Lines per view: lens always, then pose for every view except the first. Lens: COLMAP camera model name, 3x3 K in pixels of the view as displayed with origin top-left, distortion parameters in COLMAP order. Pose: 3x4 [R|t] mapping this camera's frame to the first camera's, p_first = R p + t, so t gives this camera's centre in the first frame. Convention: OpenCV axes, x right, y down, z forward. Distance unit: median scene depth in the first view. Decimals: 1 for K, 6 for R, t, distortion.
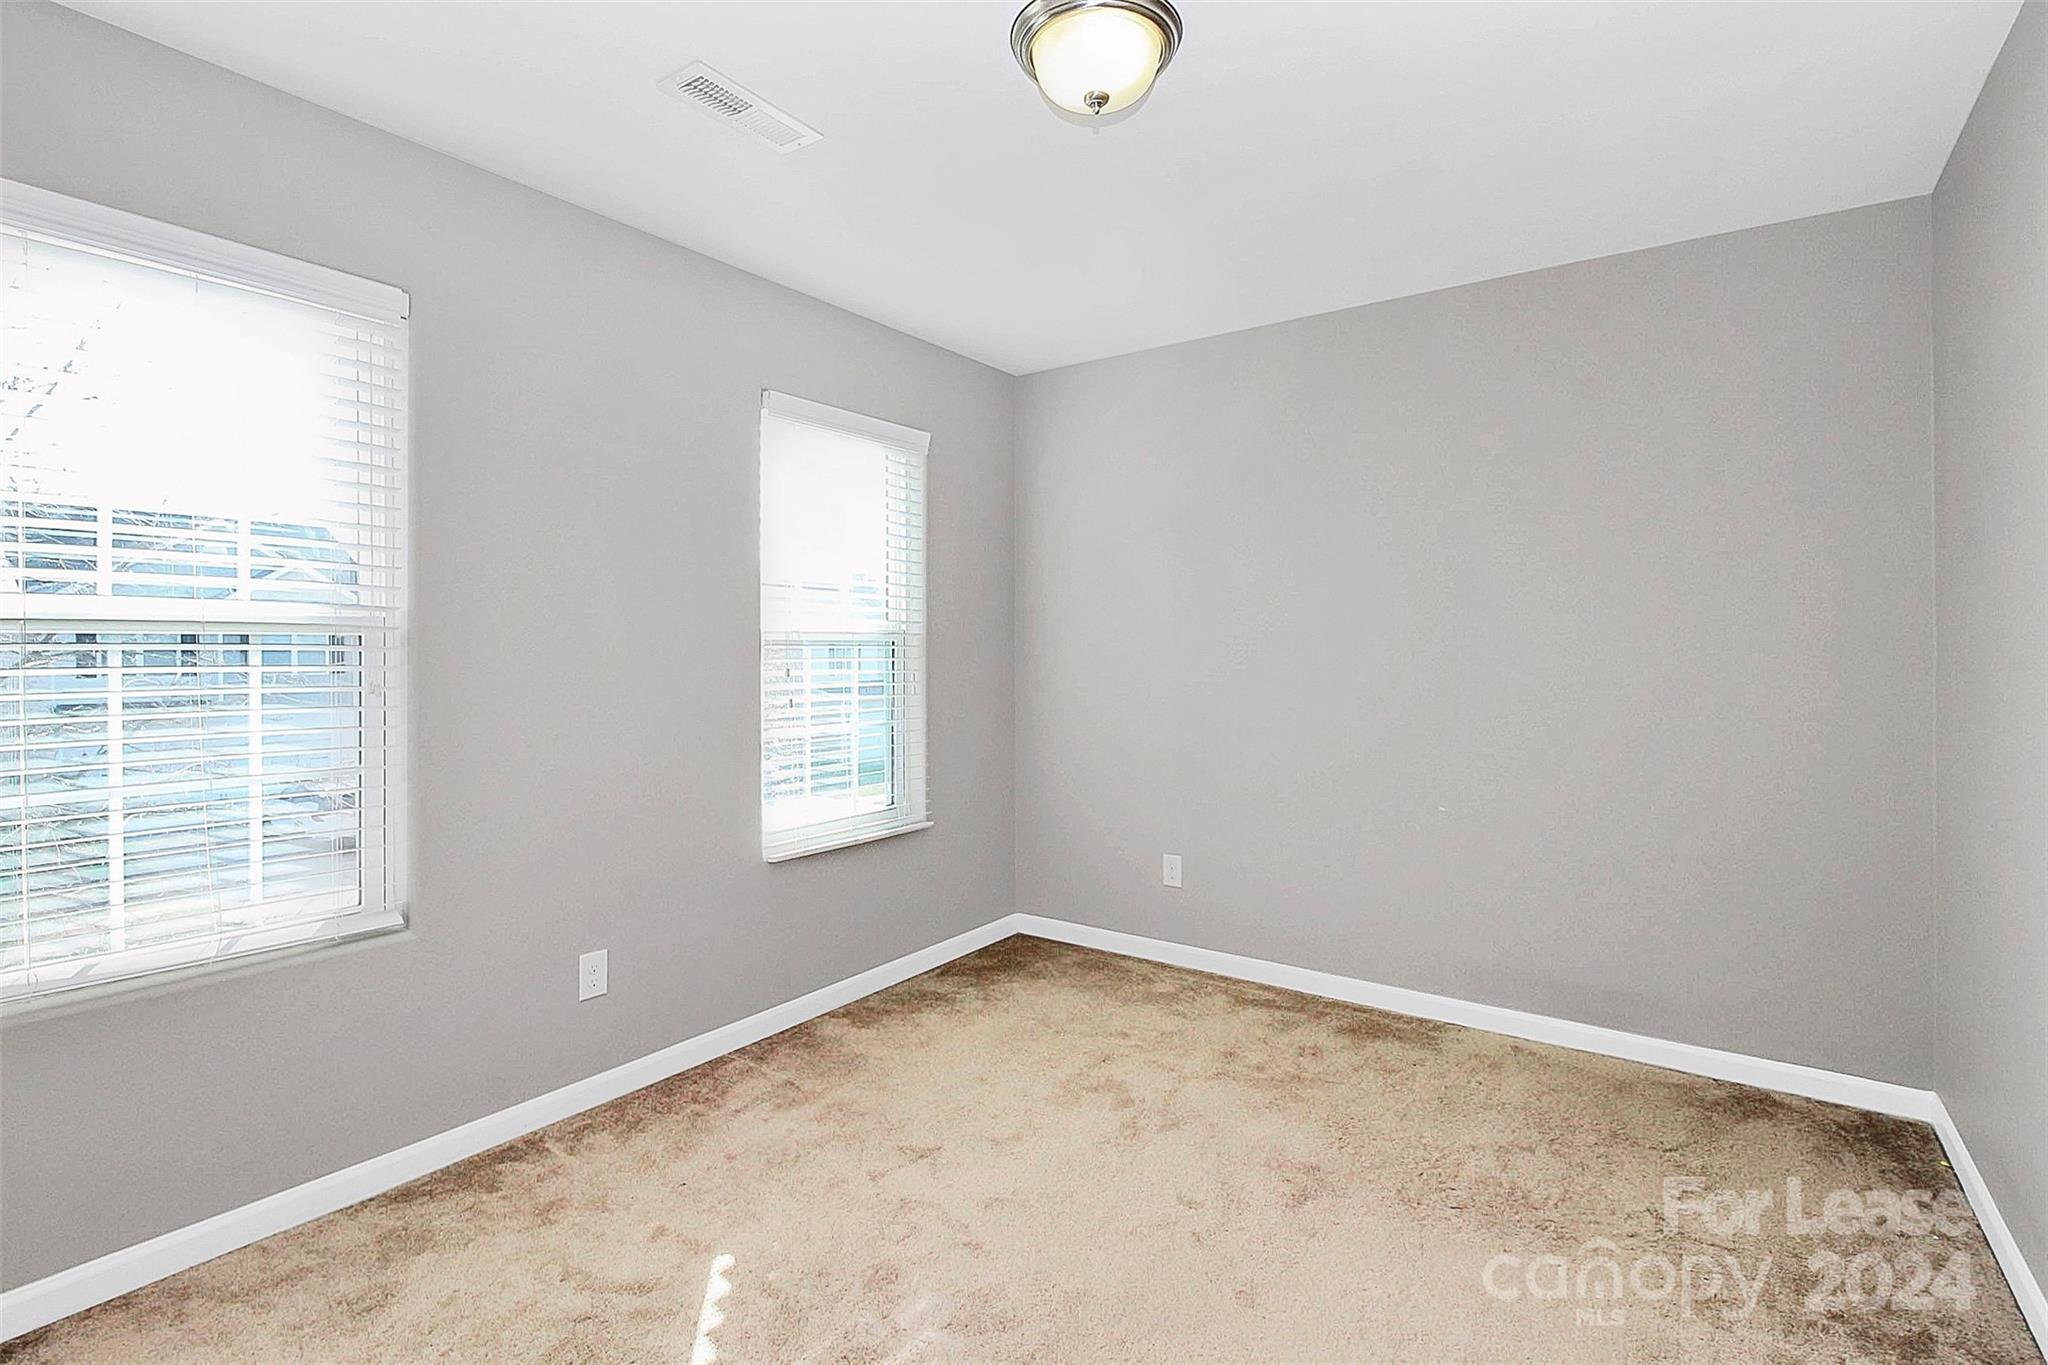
lens RADIAL K [[982.6, 0, 1022.1], [0, 982.6, 651.8], [0, 0, 1]] dist [0.000408, -0.016757]
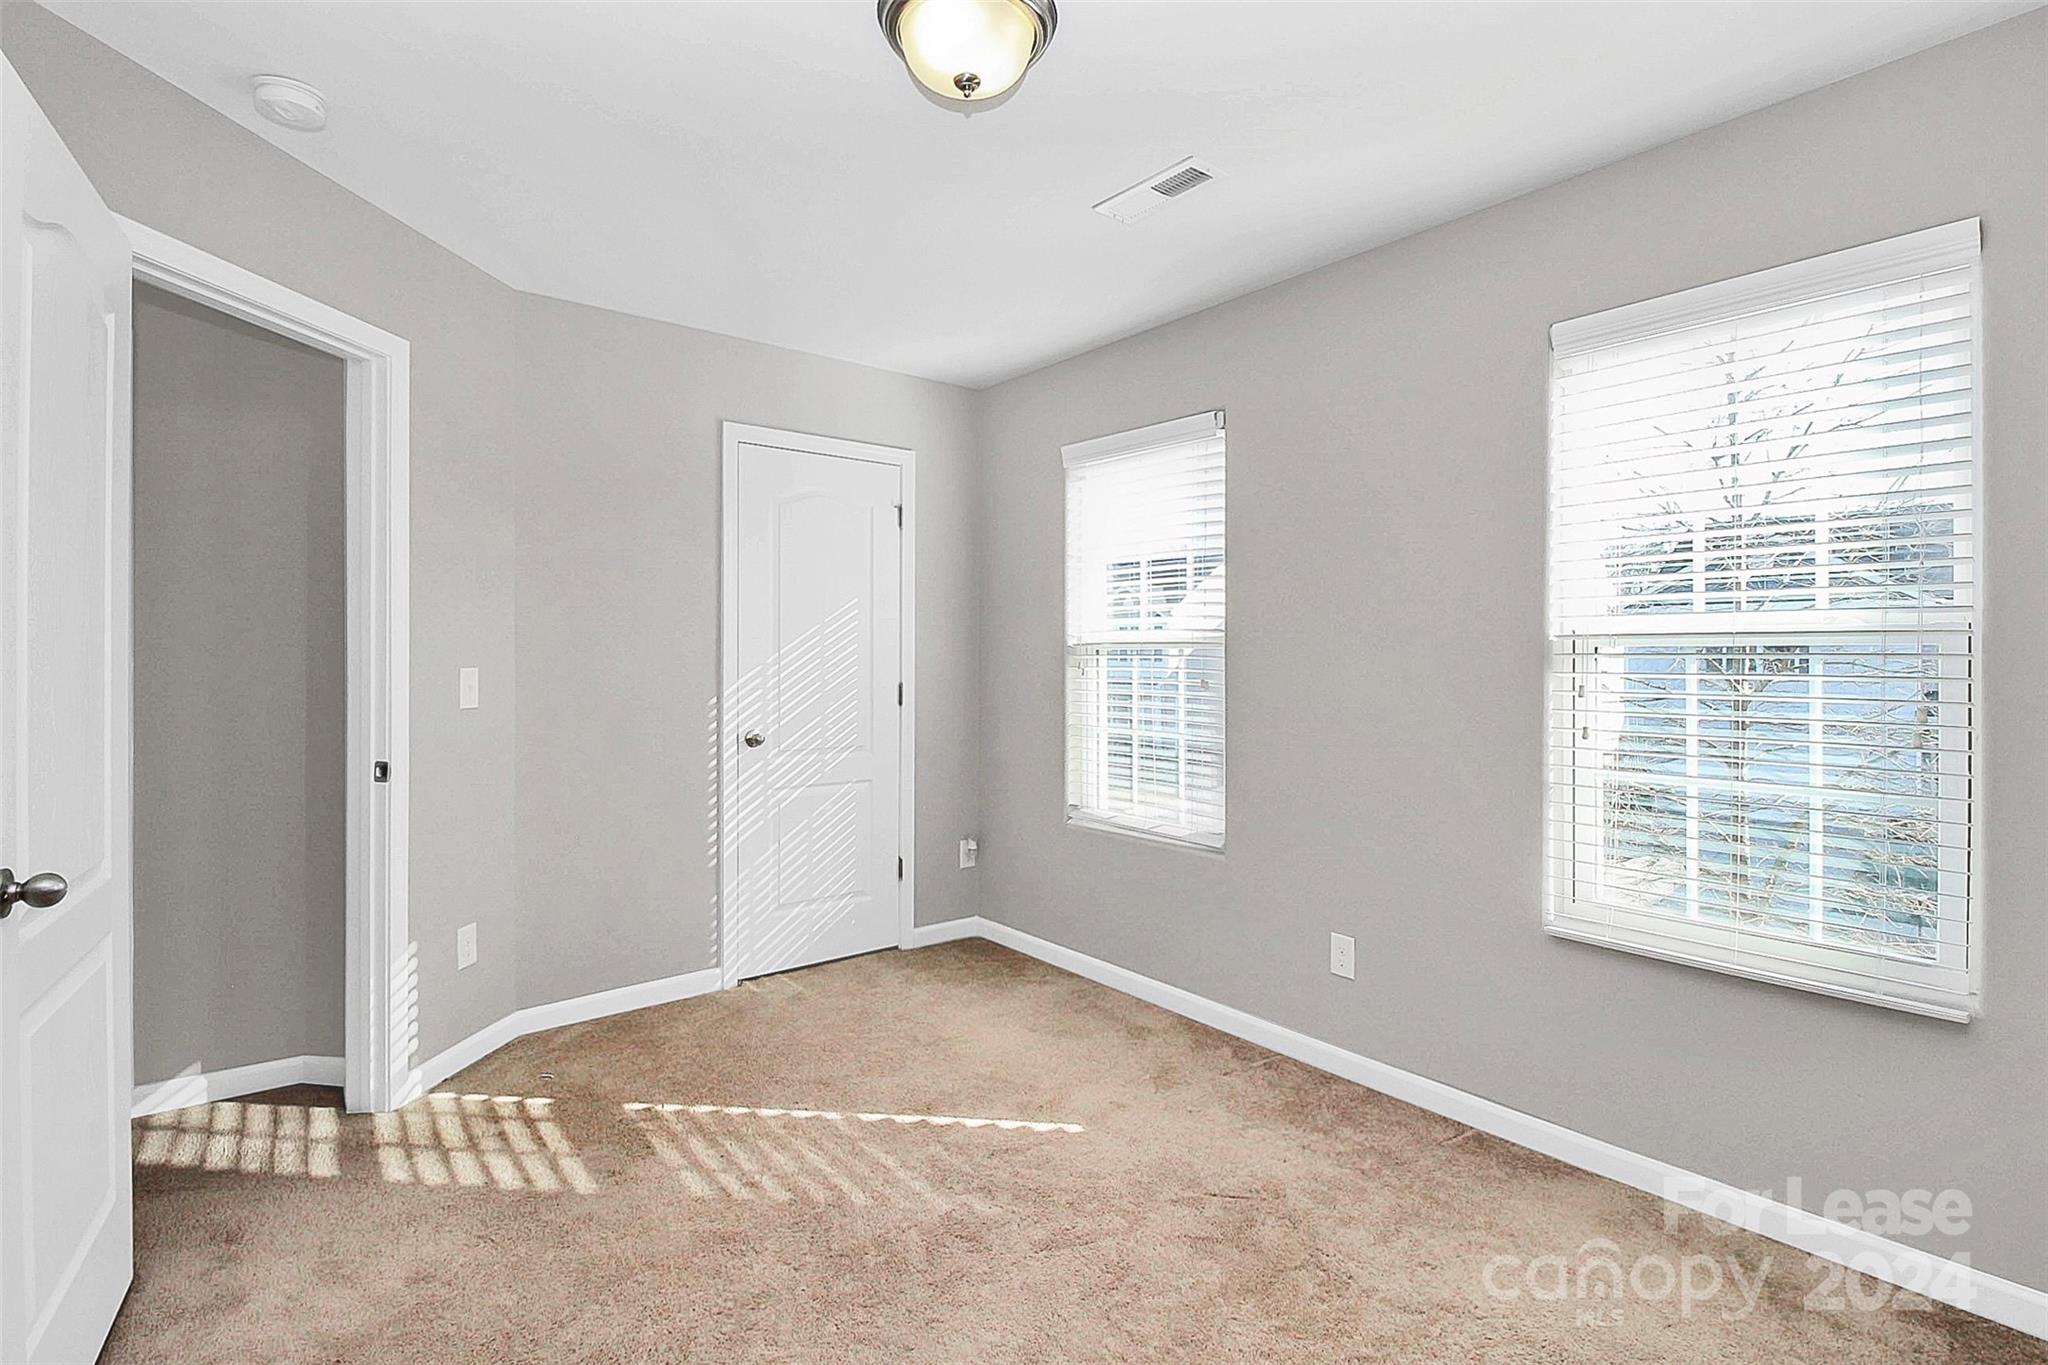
lens RADIAL K [[982.6, 0, 1022.1], [0, 982.6, 651.8], [0, 0, 1]] dist [0.000408, -0.016757]
pose [[-0.289416, -0.003859, -0.957196, 0.663286], [-0.006355, 0.999978, -0.002110, -0.004936], [0.957182, 0.005473, -0.289434, 0.898020]]
